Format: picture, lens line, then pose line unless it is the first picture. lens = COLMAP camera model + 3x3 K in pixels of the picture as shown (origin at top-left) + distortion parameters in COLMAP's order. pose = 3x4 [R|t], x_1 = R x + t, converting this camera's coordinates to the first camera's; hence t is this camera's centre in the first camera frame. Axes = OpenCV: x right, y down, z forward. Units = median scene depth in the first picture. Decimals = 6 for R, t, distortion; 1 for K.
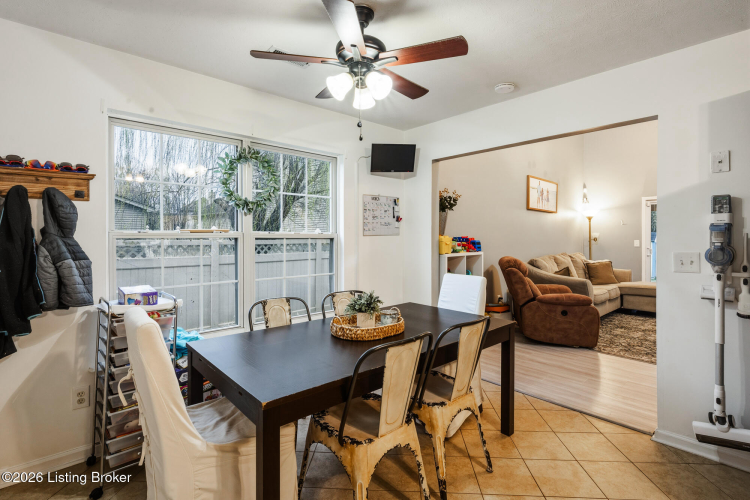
lens RADIAL K [[360.1, 0, 375.0], [0, 360.1, 250.0], [0, 0, 1]] dist [0.000568, 0.000077]
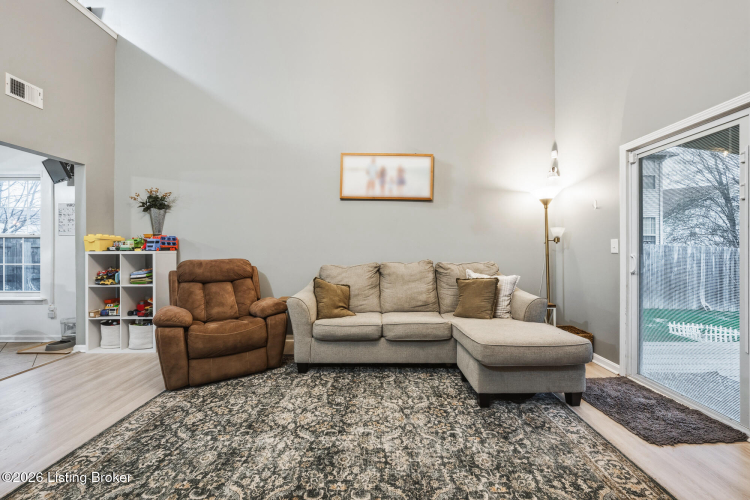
lens RADIAL K [[313.1, 0, 375.0], [0, 313.1, 250.0], [0, 0, 1]] dist [-0.000694, -0.000091]
pose [[0.731749, 0.006342, -0.681545, 0.779346], [-0.025021, 0.999533, -0.017563, 0.001064], [0.681115, 0.029905, 0.731565, 0.493262]]
